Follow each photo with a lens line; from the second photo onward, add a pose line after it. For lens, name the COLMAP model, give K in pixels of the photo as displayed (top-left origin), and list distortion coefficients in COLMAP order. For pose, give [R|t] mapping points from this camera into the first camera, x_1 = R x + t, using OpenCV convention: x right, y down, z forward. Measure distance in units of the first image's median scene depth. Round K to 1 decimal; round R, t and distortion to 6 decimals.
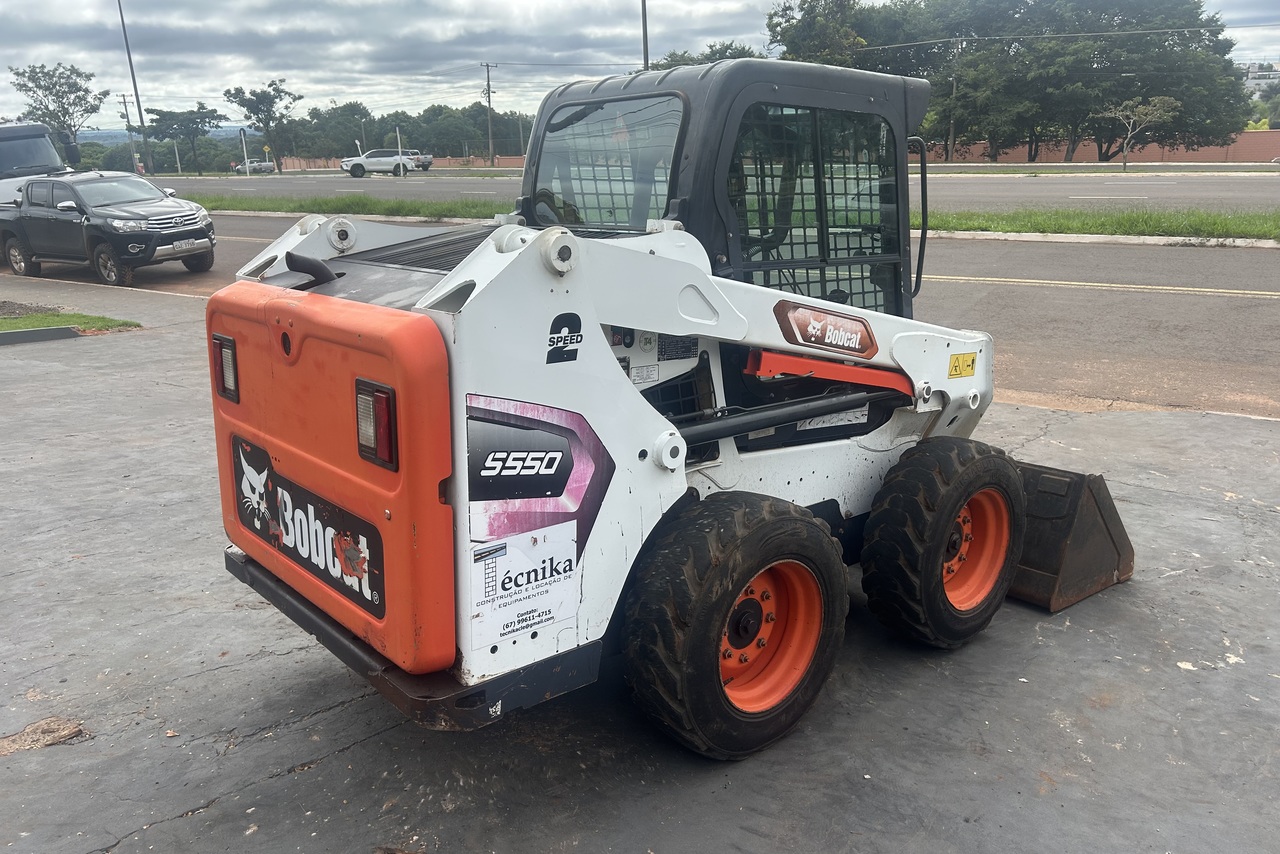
lens RADIAL K [[978.3, 0, 637.9], [0, 978.3, 419.3], [0, 0, 1]] dist [0.082386, -0.077621]
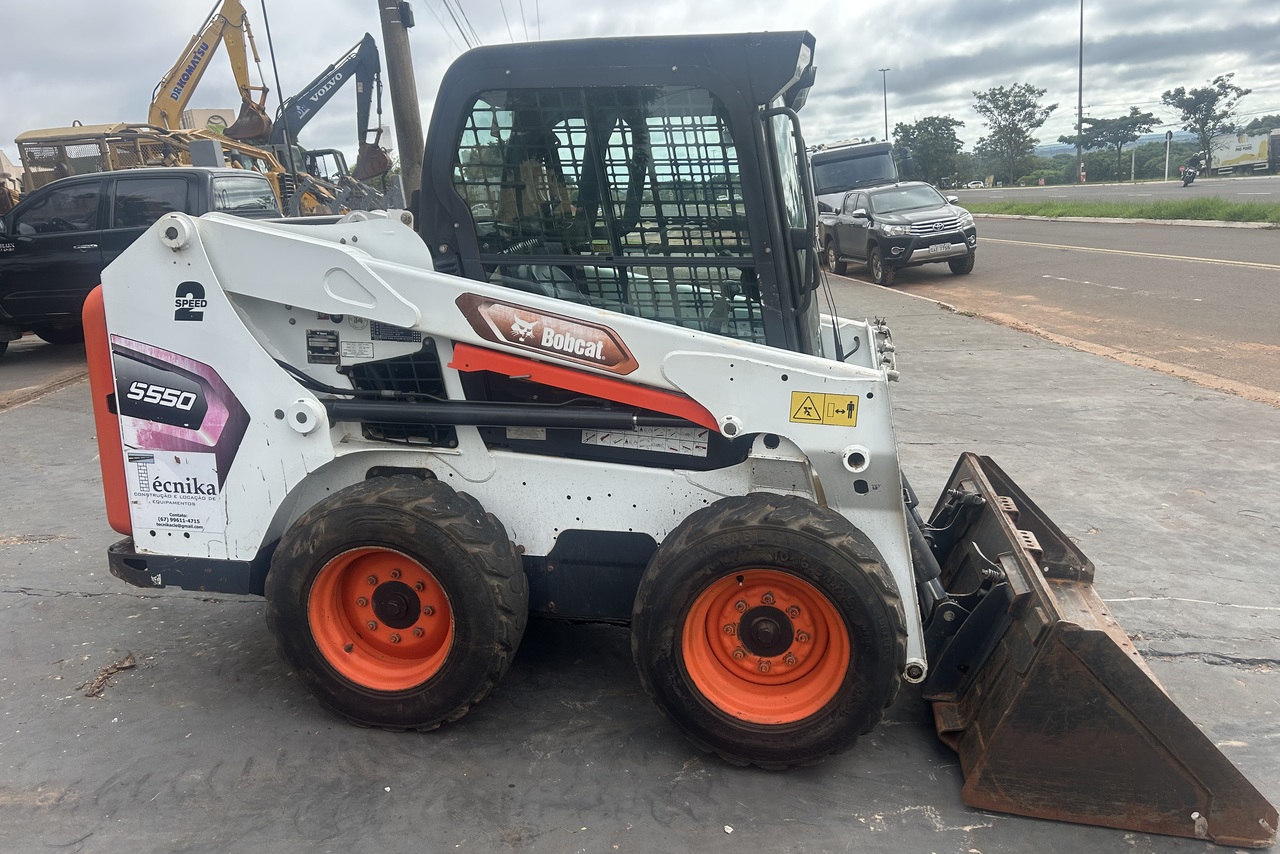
lens RADIAL K [[977.8, 0, 640.0], [0, 977.8, 427.0], [0, 0, 1]] dist [0.059884, -0.076695]
pose [[0.615278, 0.165061, -0.770836, 0.999148], [-0.164560, 0.983184, 0.079181, -0.094632], [0.770943, 0.078131, 0.632093, 0.523481]]
